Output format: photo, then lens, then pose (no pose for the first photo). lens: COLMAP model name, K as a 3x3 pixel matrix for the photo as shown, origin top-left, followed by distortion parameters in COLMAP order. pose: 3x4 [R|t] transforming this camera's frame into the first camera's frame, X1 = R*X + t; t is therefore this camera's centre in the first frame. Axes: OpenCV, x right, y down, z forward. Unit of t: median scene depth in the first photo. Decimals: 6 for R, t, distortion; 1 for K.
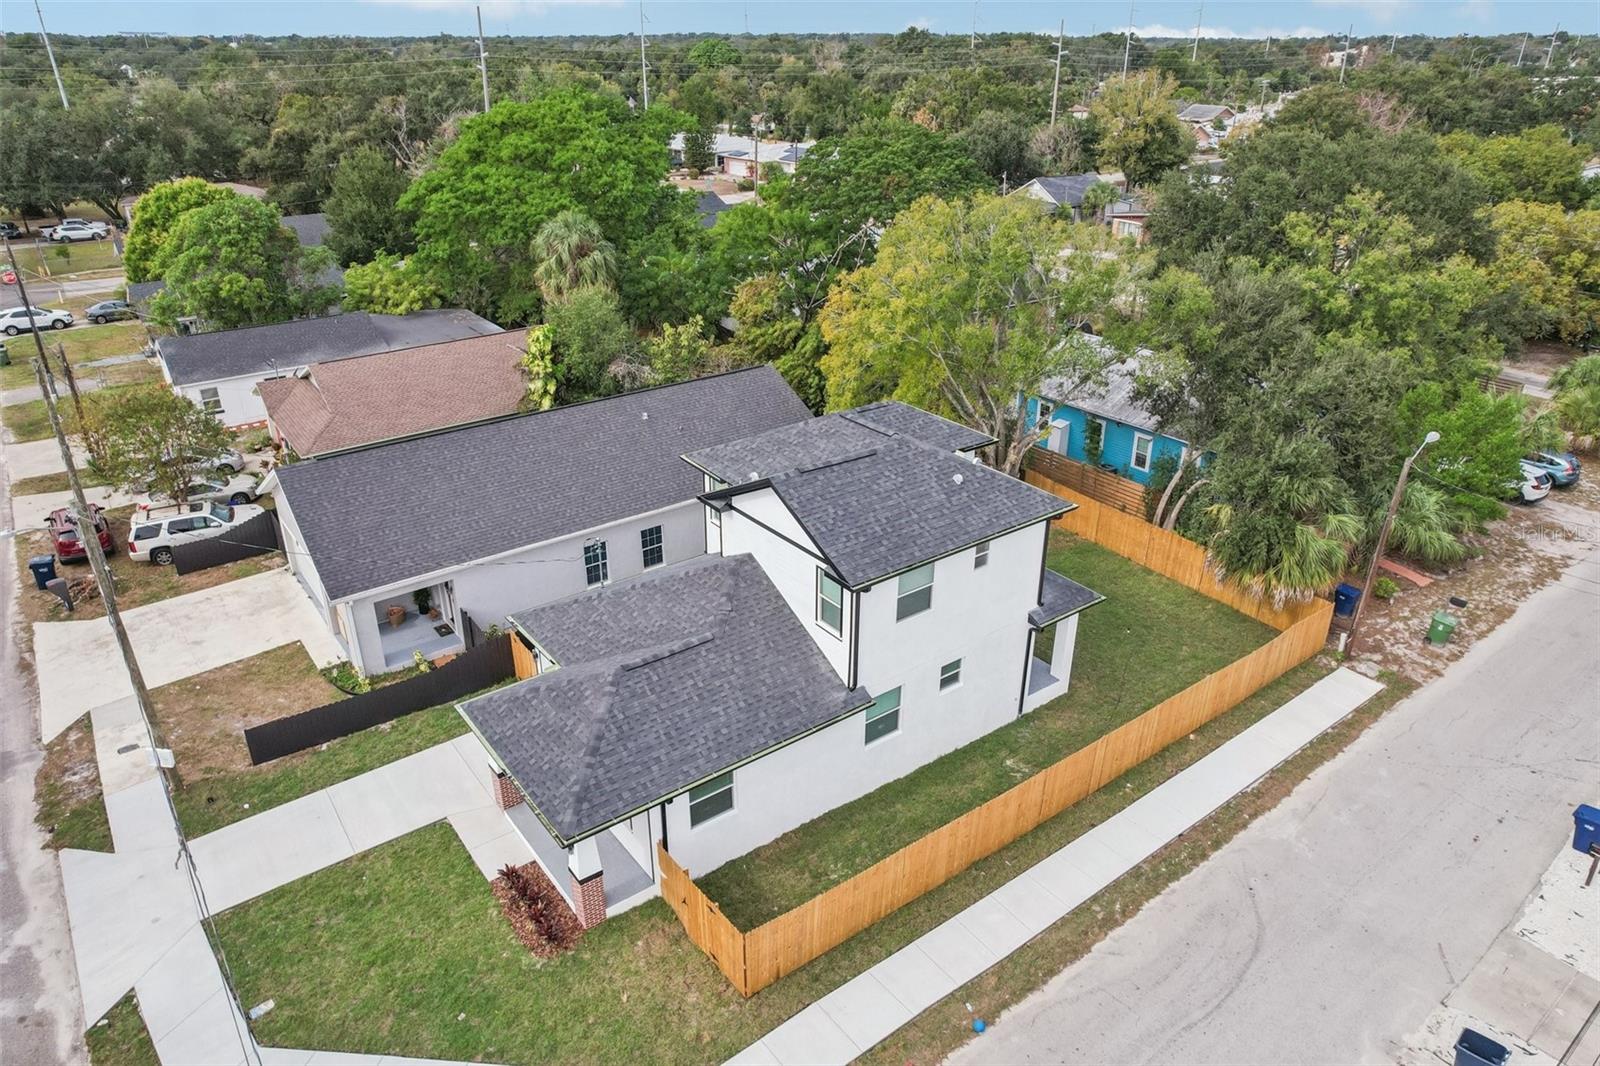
lens RADIAL K [[1051.7, 0, 800.0], [0, 1051.7, 533.0], [0, 0, 1]] dist [-0.077117, 0.068733]
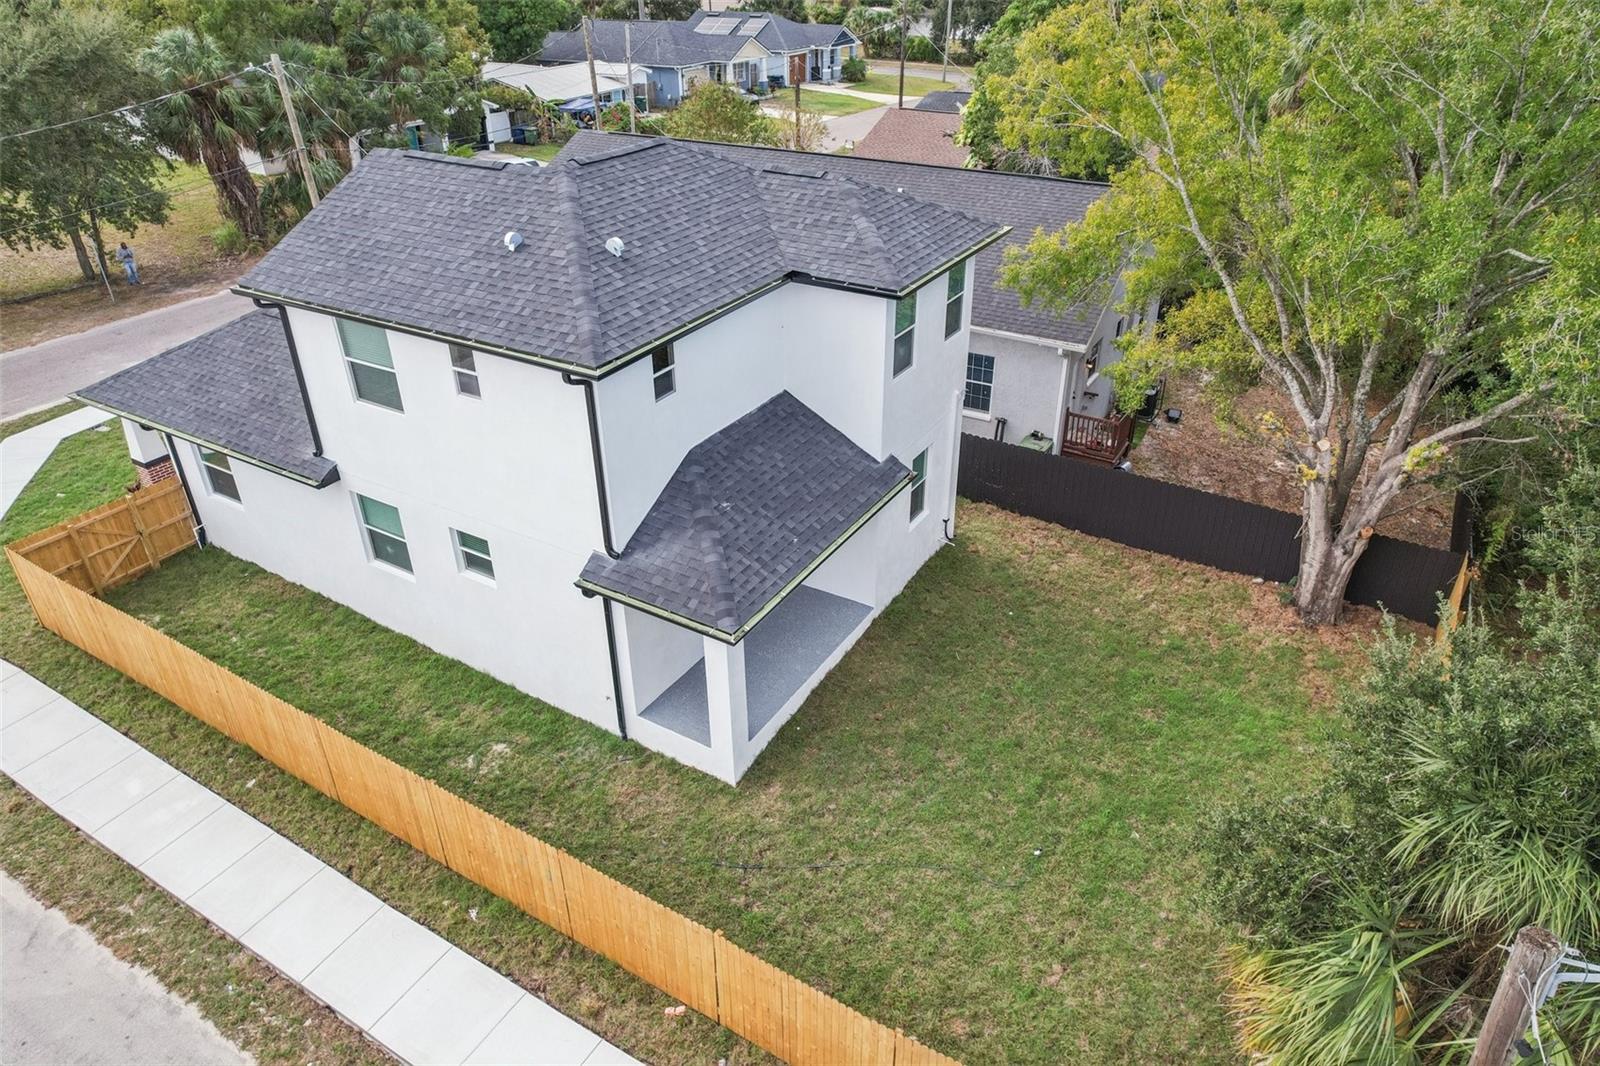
lens RADIAL K [[1021.3, 0, 792.9], [0, 1021.3, 534.1], [0, 0, 1]] dist [-0.068555, 0.062238]
pose [[0.372500, 0.471197, -0.799511, 0.653767], [-0.391241, 0.860945, 0.325121, -0.137752], [0.841531, 0.191693, 0.505054, 0.803749]]
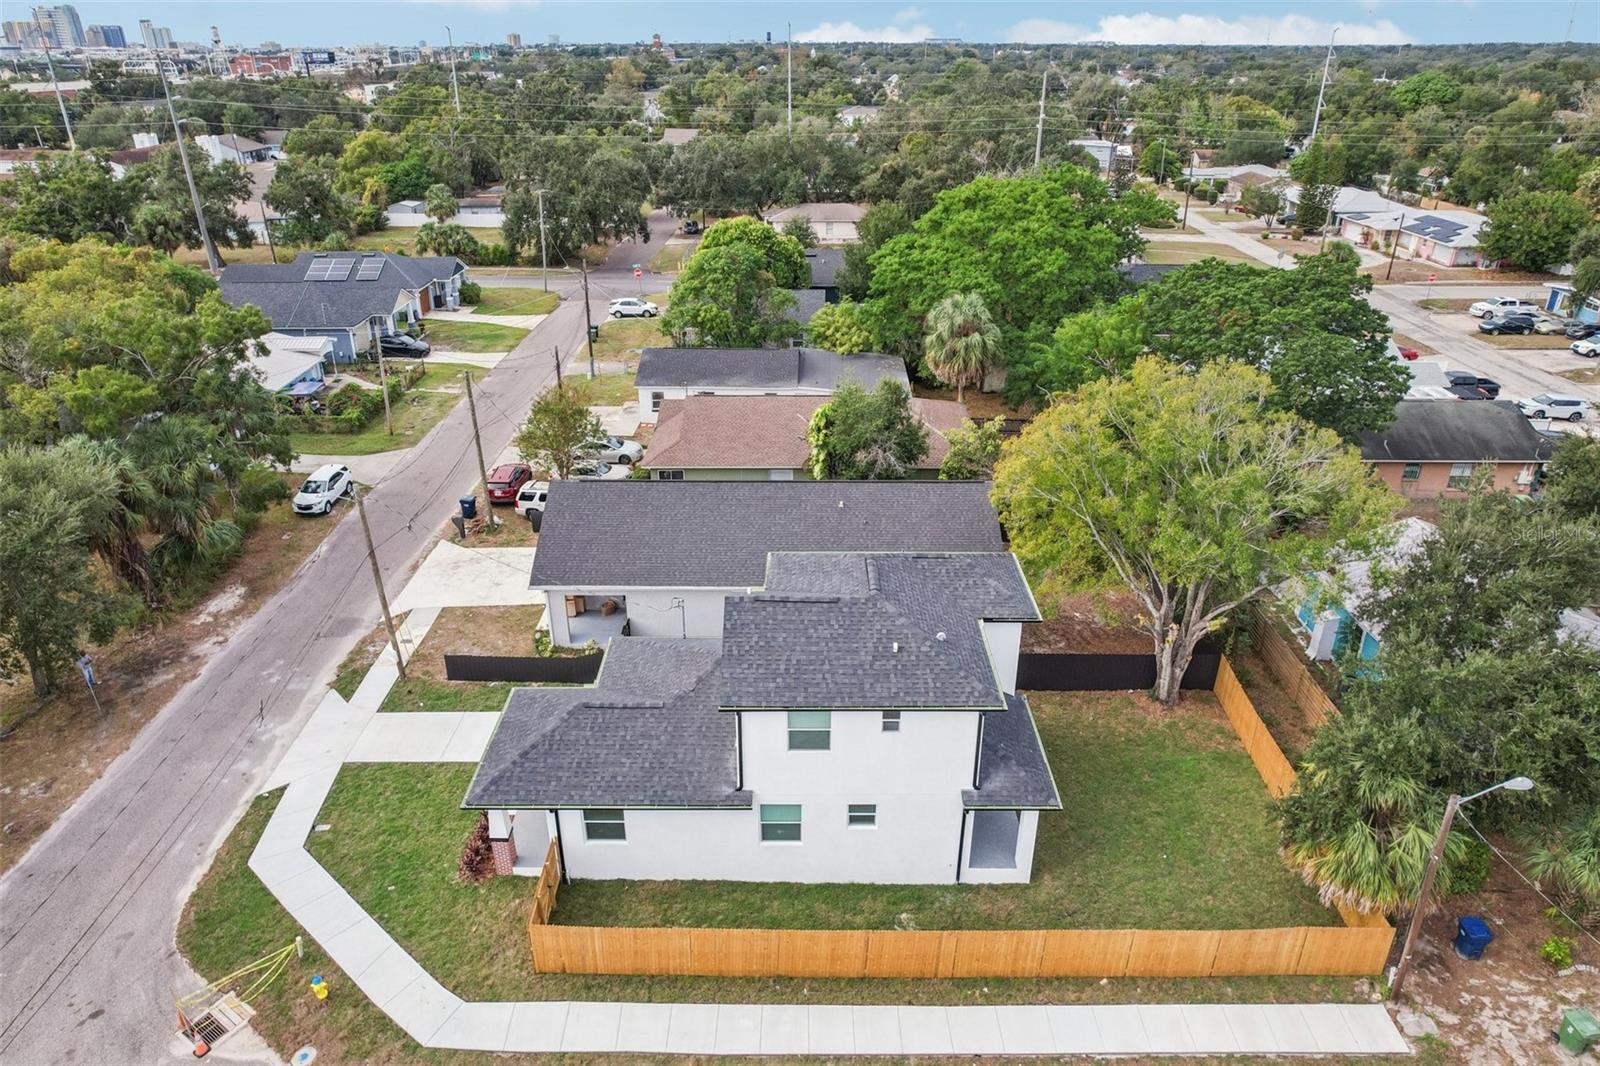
lens RADIAL K [[1037.3, 0, 795.4], [0, 1037.3, 538.3], [0, 0, 1]] dist [-0.074047, 0.065672]
pose [[0.796150, 0.260314, -0.546243, 0.567633], [-0.258222, 0.962569, 0.082357, -0.201333], [0.547235, 0.075483, 0.833568, 0.040756]]
